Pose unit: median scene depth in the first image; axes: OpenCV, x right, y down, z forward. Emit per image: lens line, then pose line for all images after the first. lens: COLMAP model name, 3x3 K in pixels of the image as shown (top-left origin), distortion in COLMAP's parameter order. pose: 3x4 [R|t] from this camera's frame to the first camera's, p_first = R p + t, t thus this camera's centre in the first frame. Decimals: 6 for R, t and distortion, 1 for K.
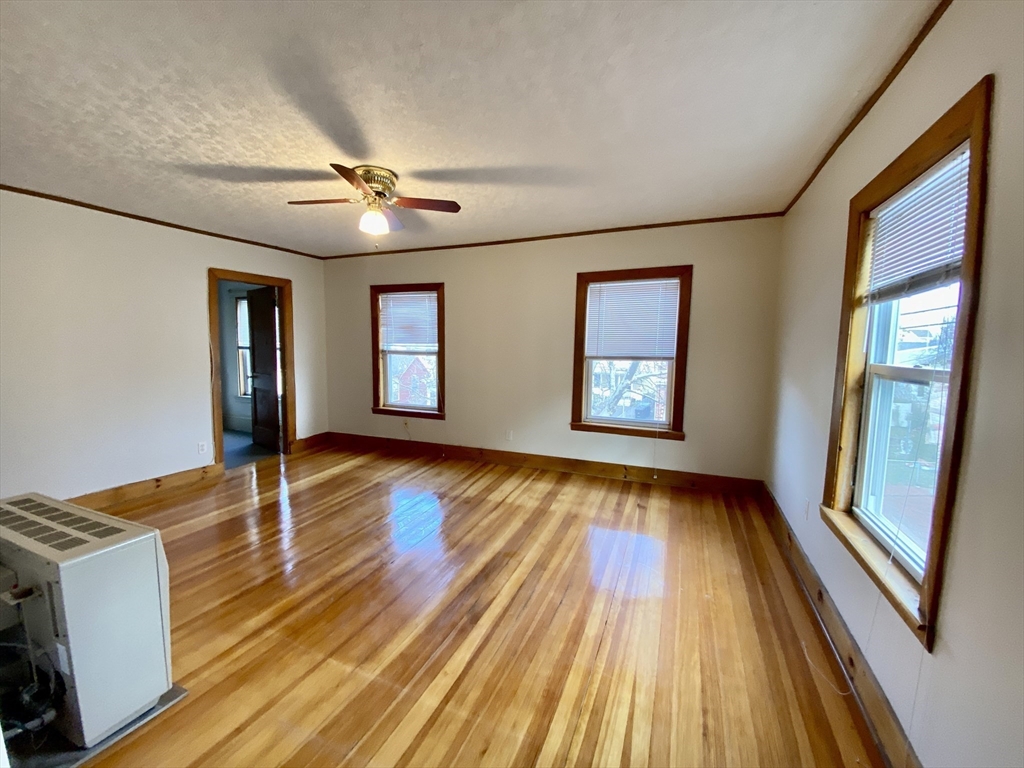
lens RADIAL K [[415.2, 0, 509.6], [0, 415.2, 383.0], [0, 0, 1]] dist [0.038923, -0.024409]
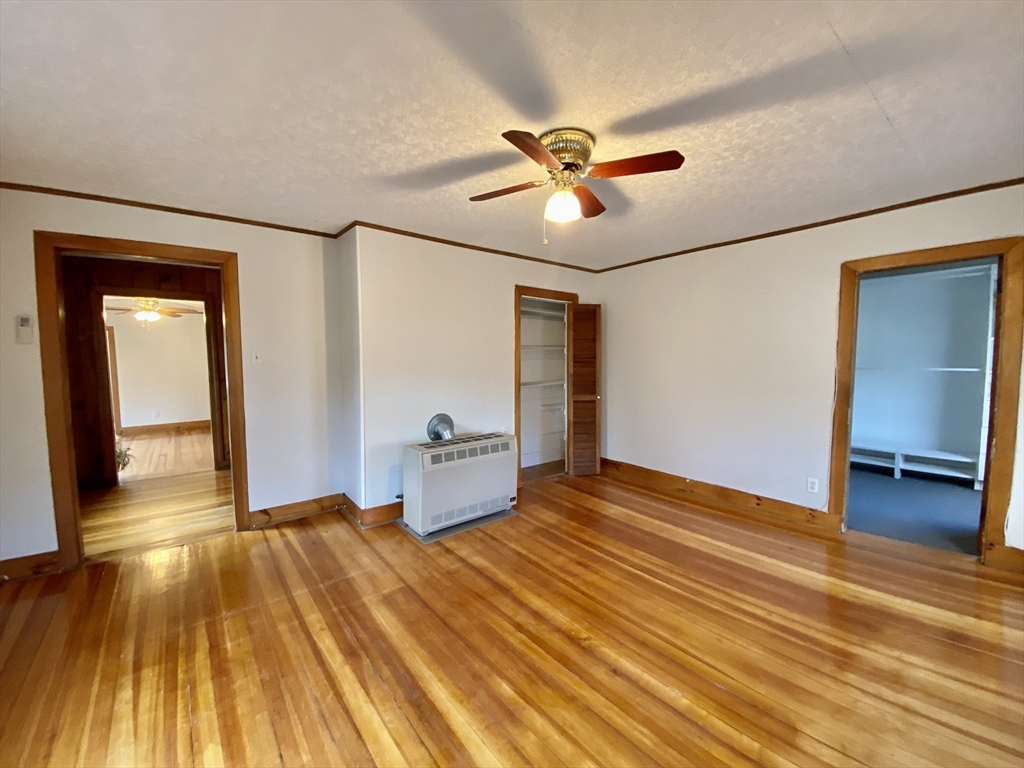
lens RADIAL K [[415.2, 0, 509.6], [0, 415.2, 383.0], [0, 0, 1]] dist [0.038923, -0.024409]
pose [[-0.481764, 0.052570, -0.874723, 0.514408], [-0.069716, 0.992736, 0.098059, -0.162987], [0.873524, 0.108224, -0.474599, 1.610460]]
